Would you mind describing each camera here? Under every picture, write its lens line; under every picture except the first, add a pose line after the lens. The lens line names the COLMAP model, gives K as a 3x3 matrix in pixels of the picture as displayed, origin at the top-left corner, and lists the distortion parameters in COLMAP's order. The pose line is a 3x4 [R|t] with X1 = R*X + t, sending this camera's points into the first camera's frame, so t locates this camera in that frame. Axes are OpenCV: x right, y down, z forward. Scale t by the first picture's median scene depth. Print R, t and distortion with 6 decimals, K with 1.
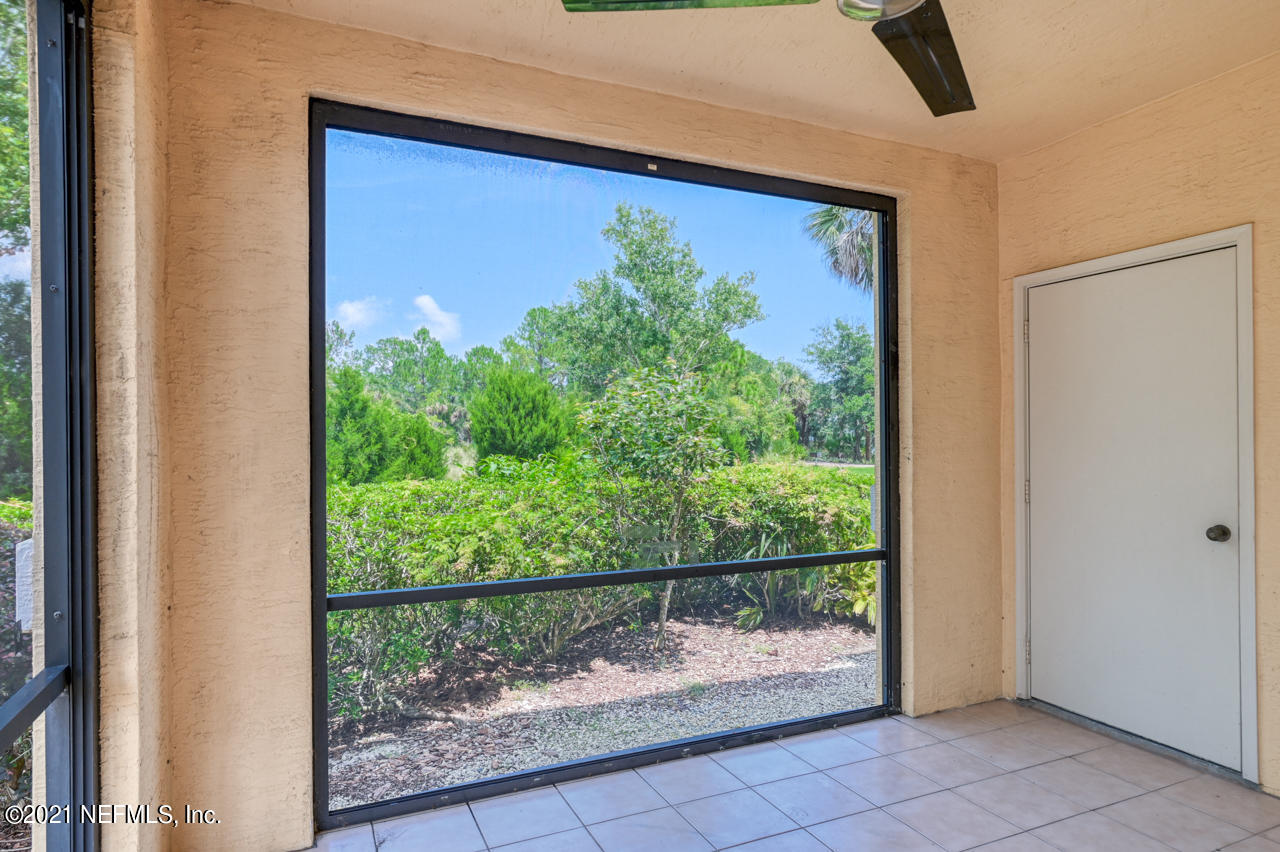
lens RADIAL K [[744.3, 0, 640.0], [0, 744.3, 426.0], [0, 0, 1]] dist [0.001134, 0.001562]
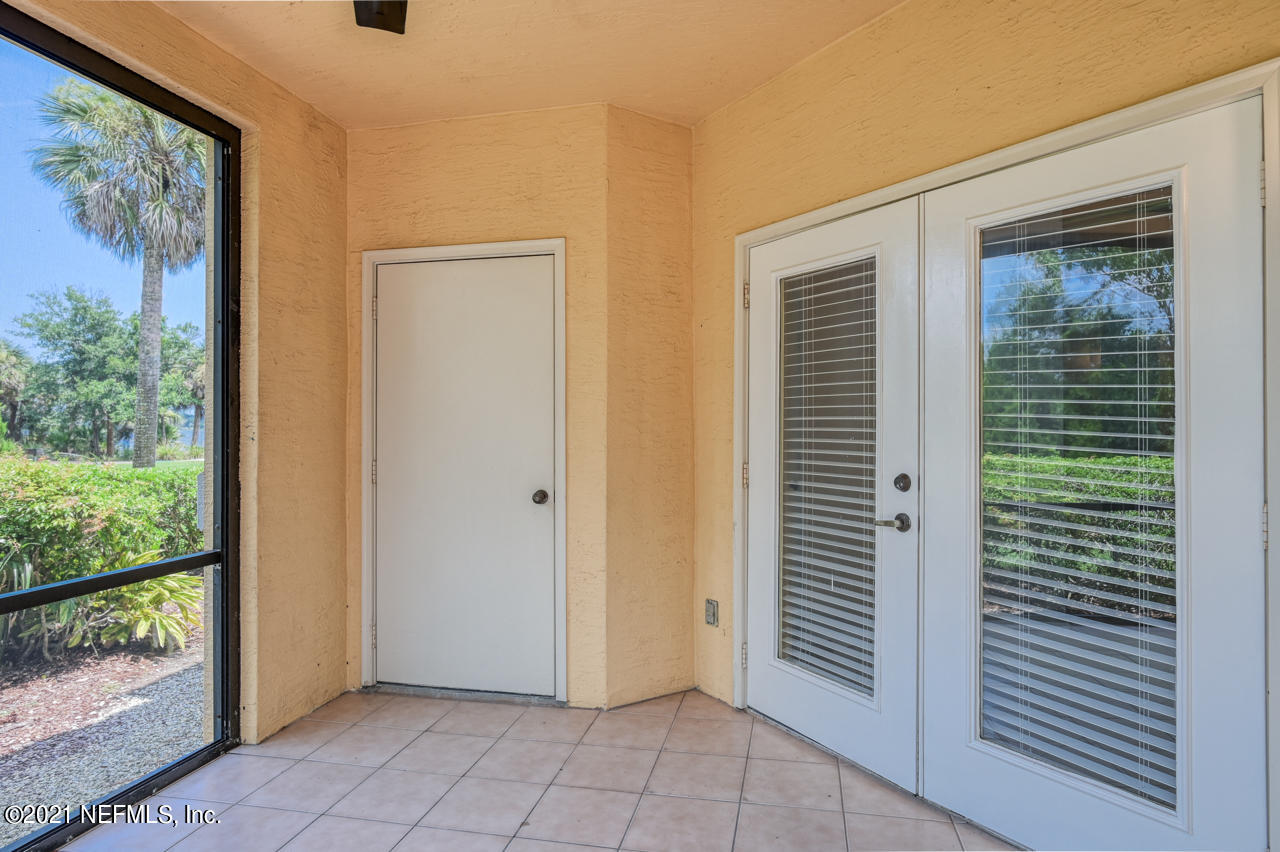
lens RADIAL K [[730.5, 0, 642.4], [0, 730.5, 412.5], [0, 0, 1]] dist [-0.023044, 0.013116]
pose [[0.593736, 0.016995, 0.804480, -0.038929], [-0.009504, 0.999855, -0.014108, 0.019997], [-0.804604, 0.000730, 0.593812, 0.145834]]
